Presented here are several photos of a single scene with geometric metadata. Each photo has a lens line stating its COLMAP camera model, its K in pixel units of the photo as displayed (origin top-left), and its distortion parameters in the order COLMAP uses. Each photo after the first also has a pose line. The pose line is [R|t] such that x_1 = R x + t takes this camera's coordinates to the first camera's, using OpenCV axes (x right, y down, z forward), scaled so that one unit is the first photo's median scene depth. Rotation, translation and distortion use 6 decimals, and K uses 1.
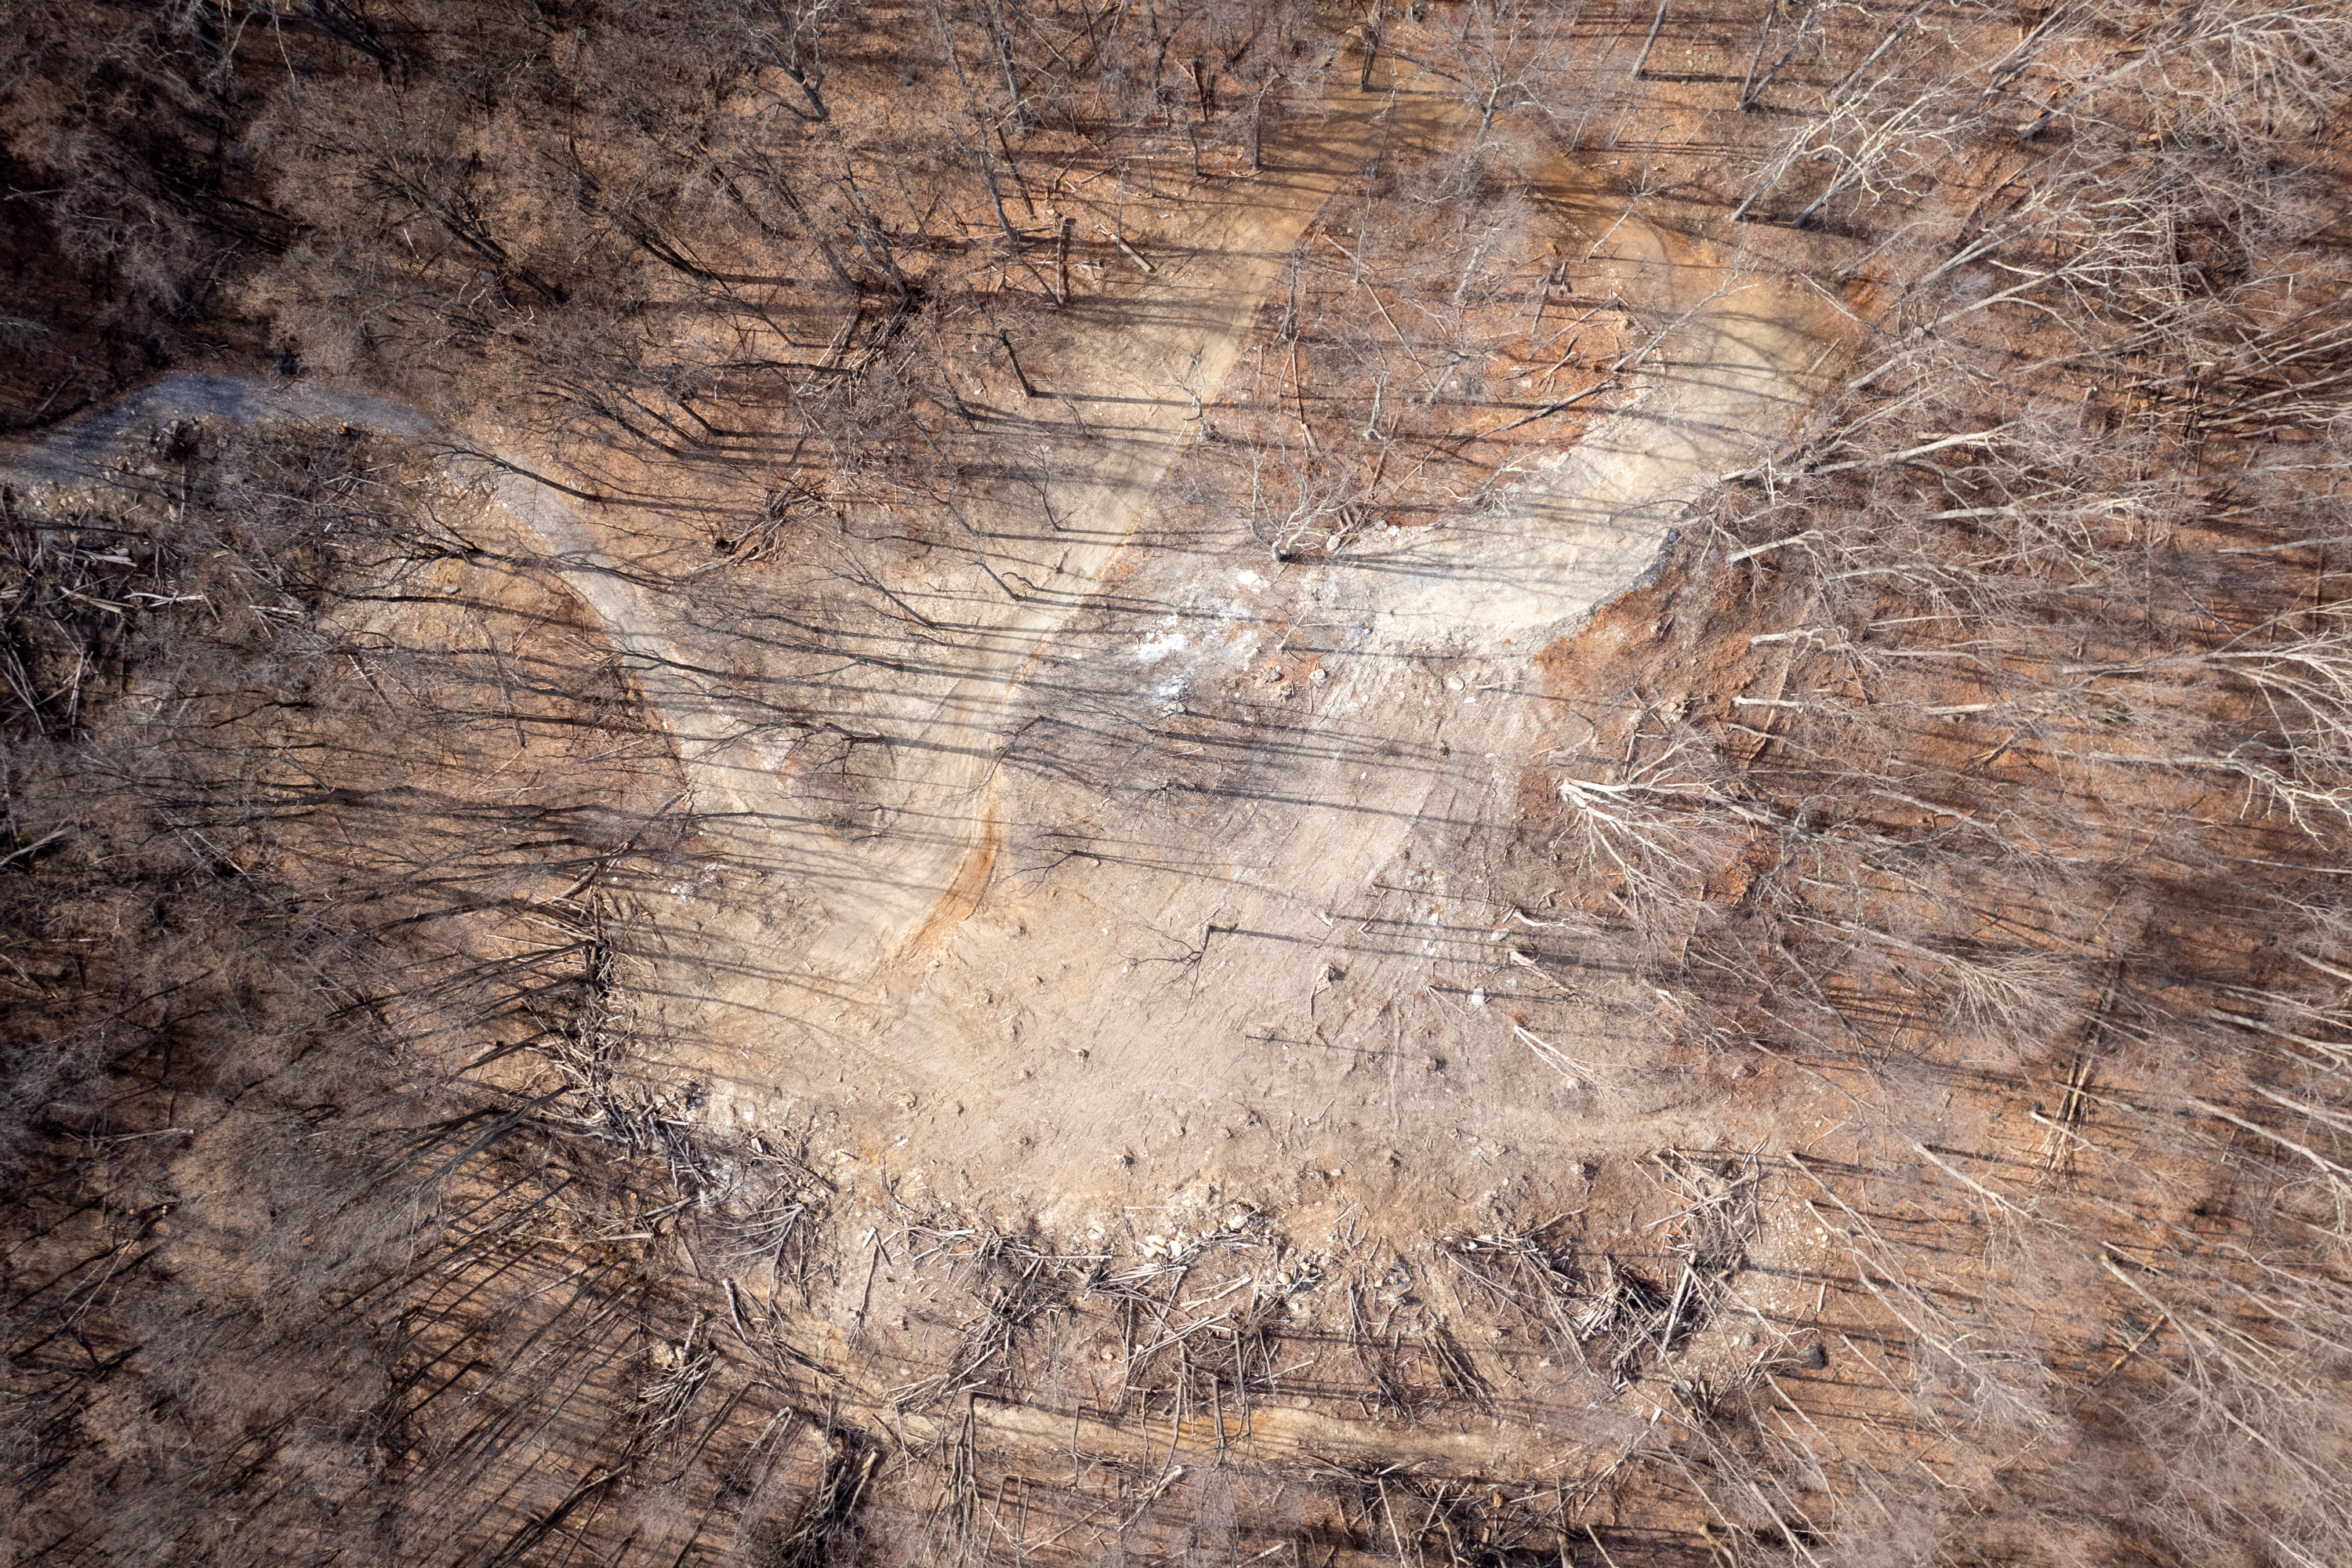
lens RADIAL K [[1529.8, 0, 1176.0], [0, 1529.8, 784.0], [0, 0, 1]] dist [-0.066818, 0.062029]
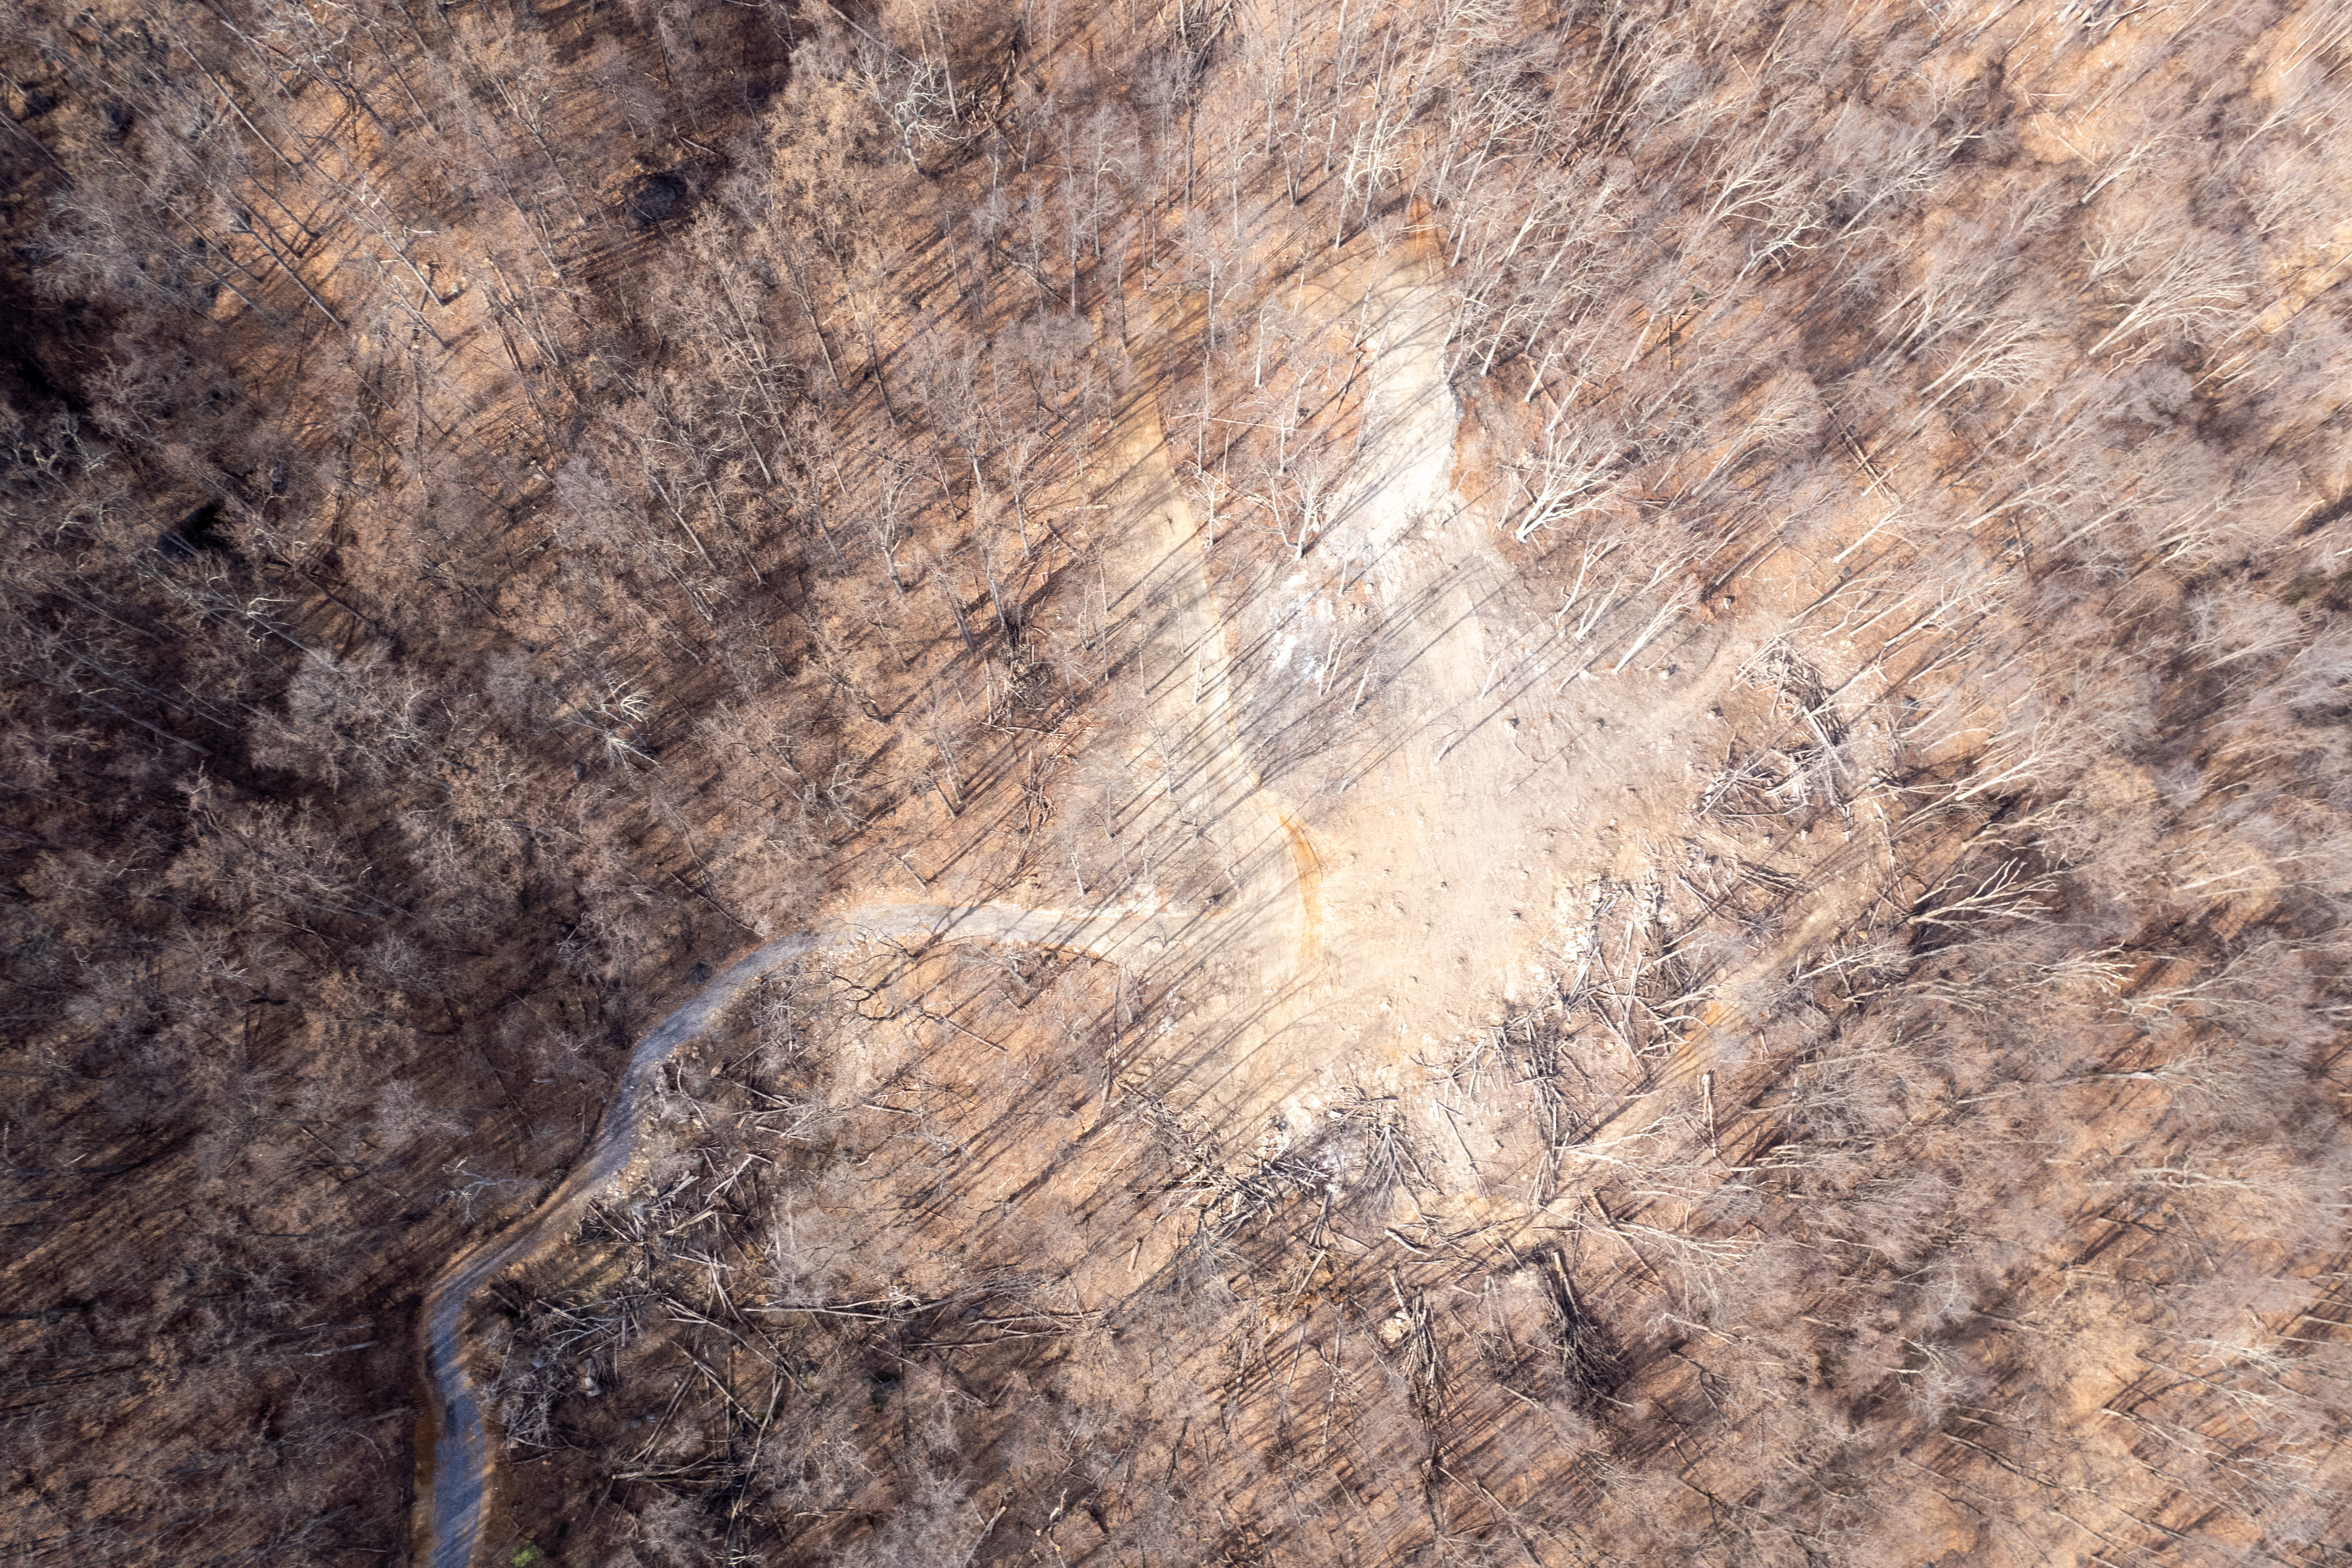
lens RADIAL K [[1529.8, 0, 1176.0], [0, 1529.8, 784.0], [0, 0, 1]] dist [-0.066818, 0.062029]
pose [[0.692585, -0.691545, 0.205164, -0.451000], [0.721322, 0.665791, -0.190834, 0.196453], [-0.004626, 0.280157, 0.959943, -0.422351]]
